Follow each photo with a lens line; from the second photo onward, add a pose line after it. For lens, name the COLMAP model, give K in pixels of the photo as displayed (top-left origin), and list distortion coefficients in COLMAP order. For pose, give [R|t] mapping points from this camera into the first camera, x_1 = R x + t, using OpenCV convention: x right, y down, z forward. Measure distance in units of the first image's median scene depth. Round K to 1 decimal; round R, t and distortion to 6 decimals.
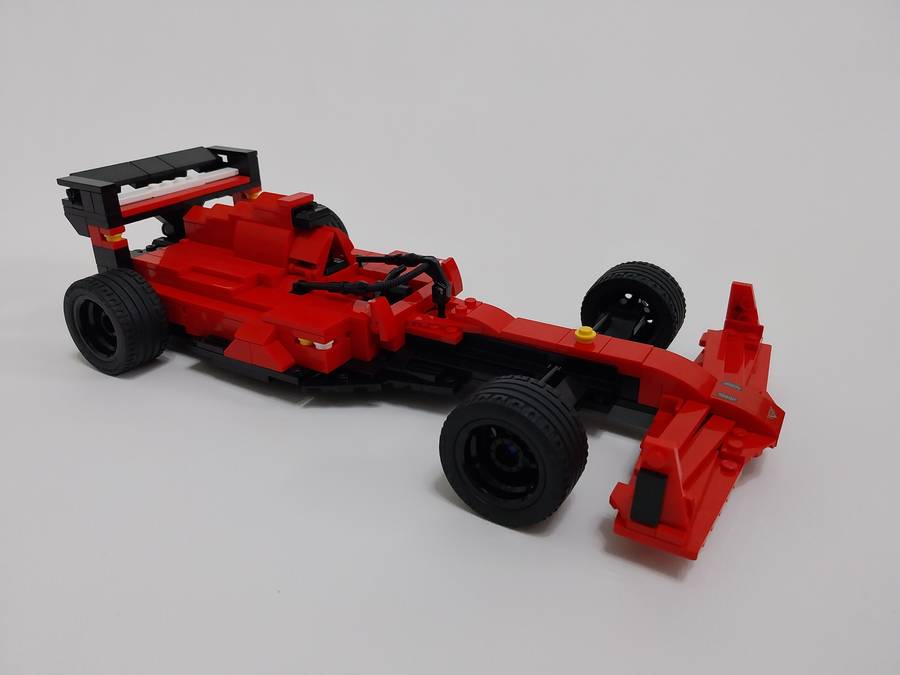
lens RADIAL K [[712.0, 0, 450.0], [0, 712.0, 337.5], [0, 0, 1]] dist [-0.059244, 0.000998]
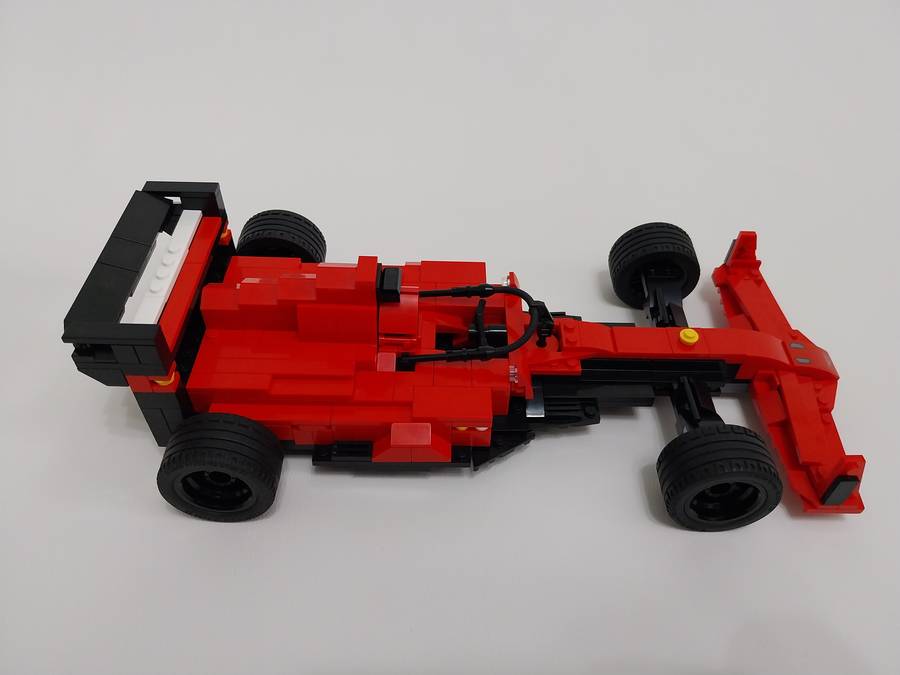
lens RADIAL K [[712.0, 0, 450.0], [0, 712.0, 337.5], [0, 0, 1]] dist [-0.059244, 0.000998]
pose [[0.863404, -0.334912, 0.377316, -0.487515], [0.188155, 0.907679, 0.375122, -0.425353], [-0.468115, -0.252888, 0.846709, 0.177943]]
